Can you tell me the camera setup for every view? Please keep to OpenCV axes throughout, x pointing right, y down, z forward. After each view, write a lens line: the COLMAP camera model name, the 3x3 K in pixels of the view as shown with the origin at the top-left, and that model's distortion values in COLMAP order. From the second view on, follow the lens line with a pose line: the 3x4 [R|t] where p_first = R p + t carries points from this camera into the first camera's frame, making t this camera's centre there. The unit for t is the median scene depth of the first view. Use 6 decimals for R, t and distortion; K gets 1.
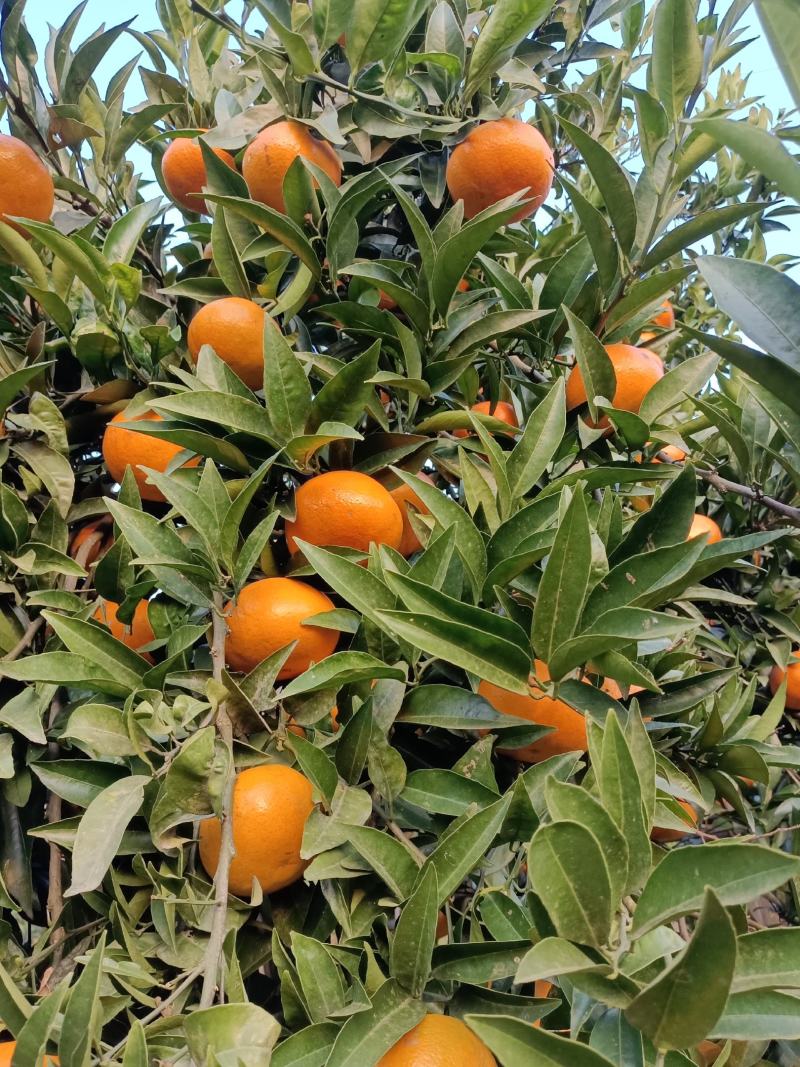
lens RADIAL K [[976.0, 0, 400.0], [0, 976.0, 533.5], [0, 0, 1]] dist [0.116555, -0.222549]
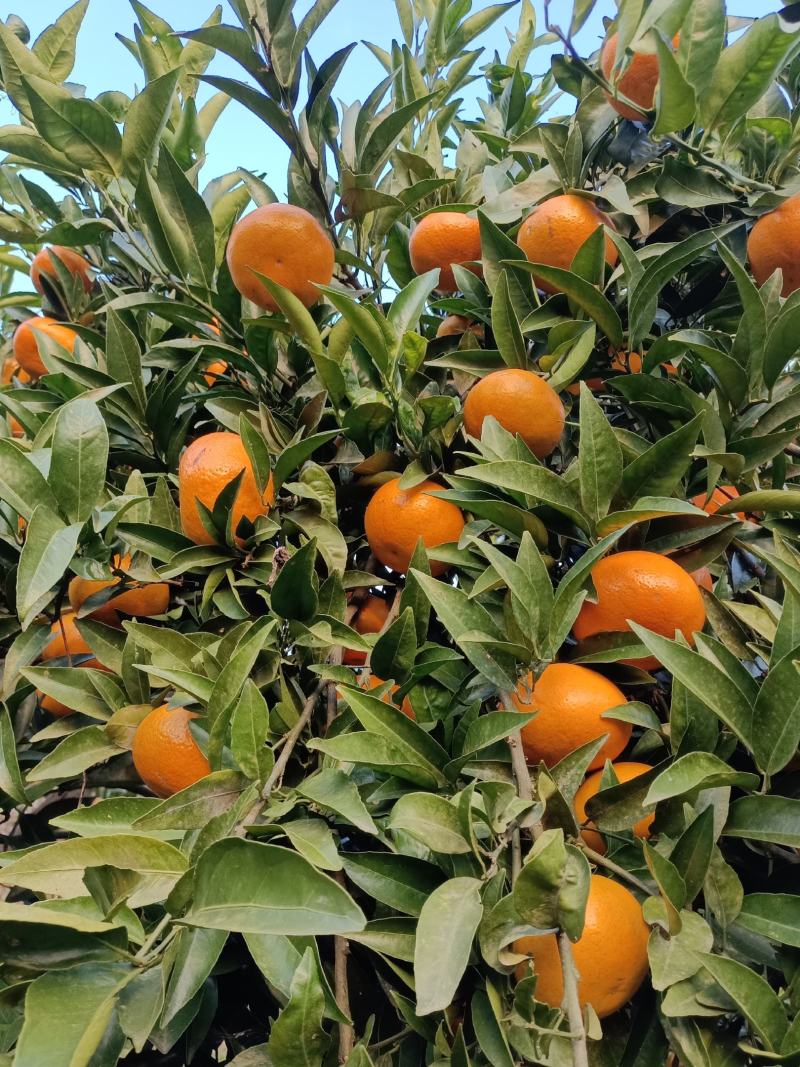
lens RADIAL K [[976.0, 0, 400.0], [0, 976.0, 533.5], [0, 0, 1]] dist [0.116555, -0.222549]
pose [[0.994094, 0.034905, -0.102757, -0.199519], [-0.043974, 0.995206, -0.087357, 0.011238], [0.099215, 0.091360, 0.990863, 0.057138]]
